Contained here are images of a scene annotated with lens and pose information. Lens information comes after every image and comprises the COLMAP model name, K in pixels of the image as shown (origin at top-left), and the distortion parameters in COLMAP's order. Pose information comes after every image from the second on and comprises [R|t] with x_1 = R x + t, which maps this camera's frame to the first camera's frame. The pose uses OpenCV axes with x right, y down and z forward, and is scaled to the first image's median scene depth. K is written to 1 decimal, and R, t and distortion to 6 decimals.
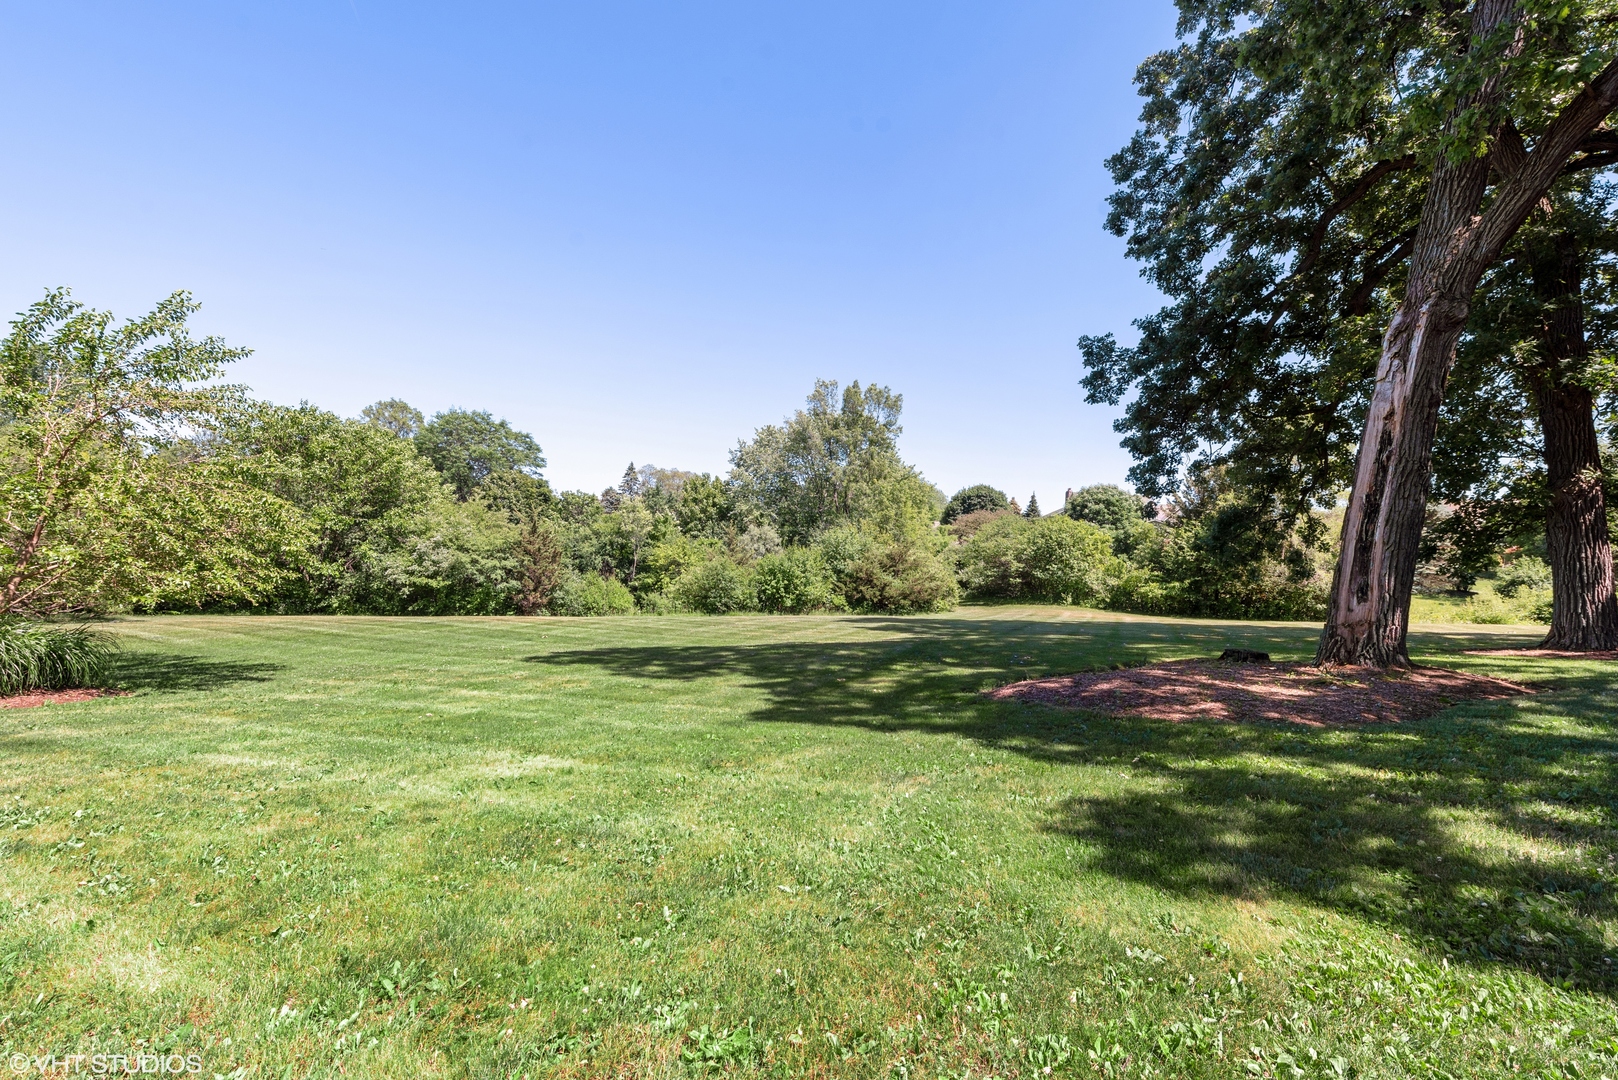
lens RADIAL K [[740.0, 0, 815.6], [0, 740.0, 549.8], [0, 0, 1]] dist [0.003758, 0.001224]
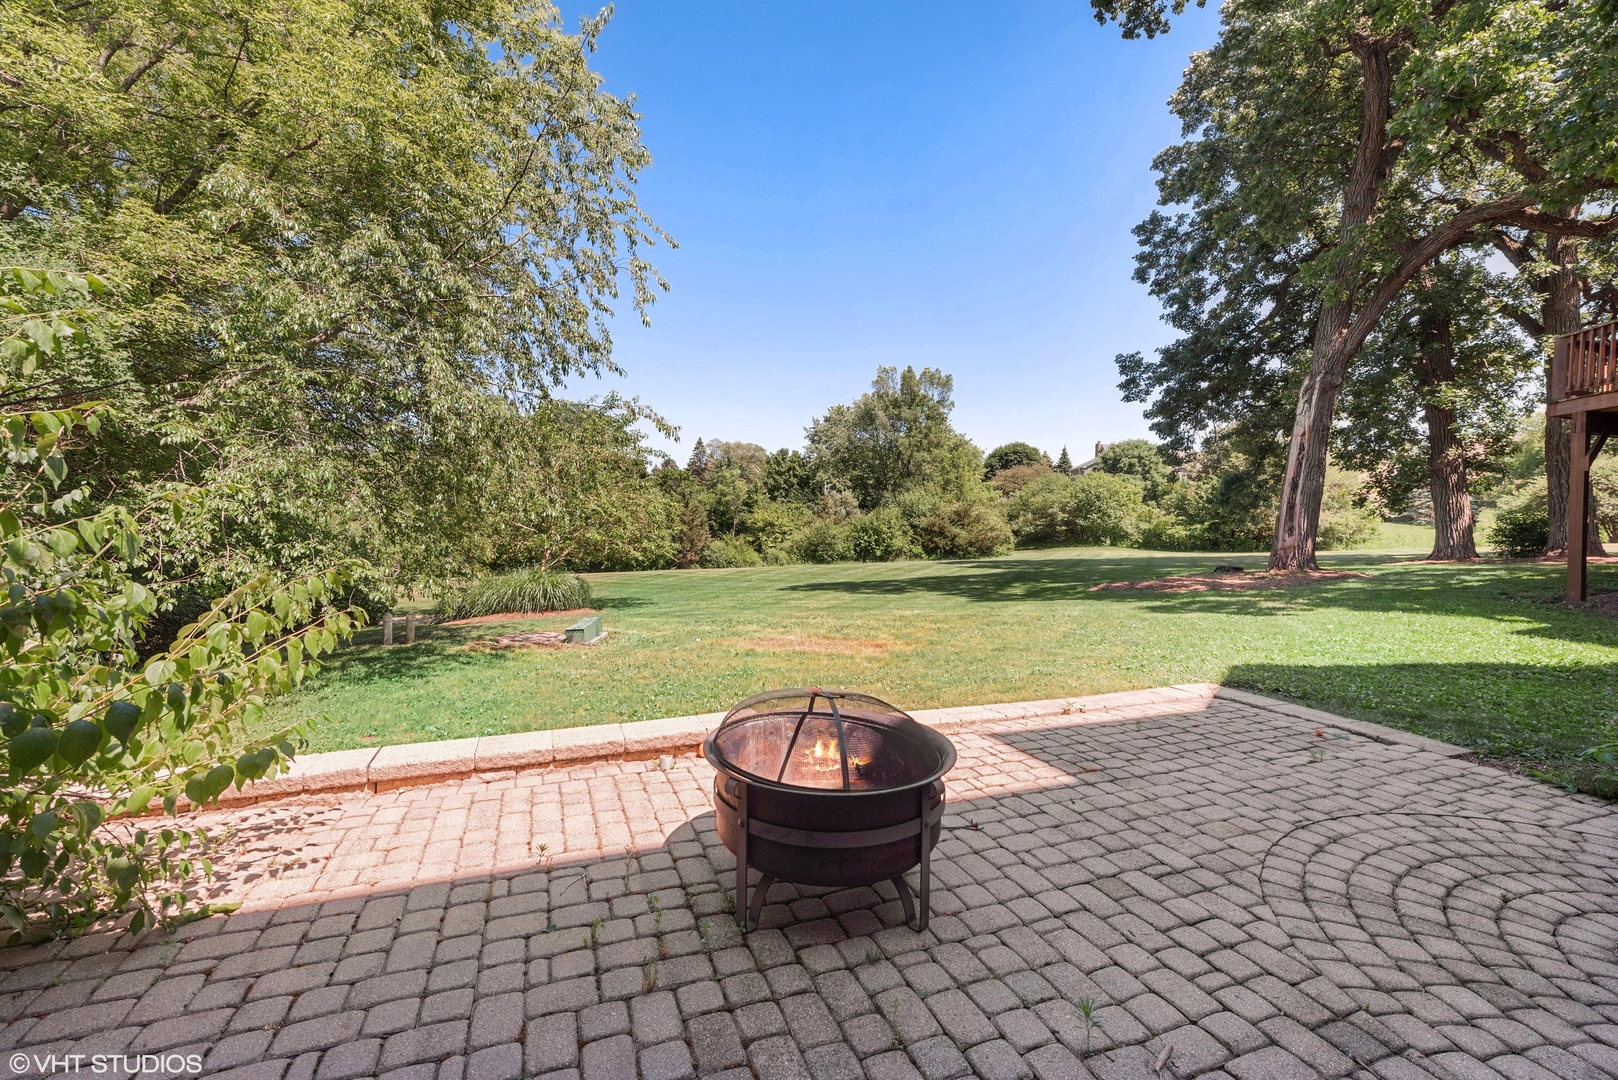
lens RADIAL K [[655.8, 0, 796.0], [0, 655.8, 528.4], [0, 0, 1]] dist [-0.000950, -0.000426]
pose [[0.993668, -0.041426, -0.104436, -0.060388], [0.044611, 0.998602, 0.028342, -0.009408], [0.103116, -0.032822, 0.994128, -0.142868]]
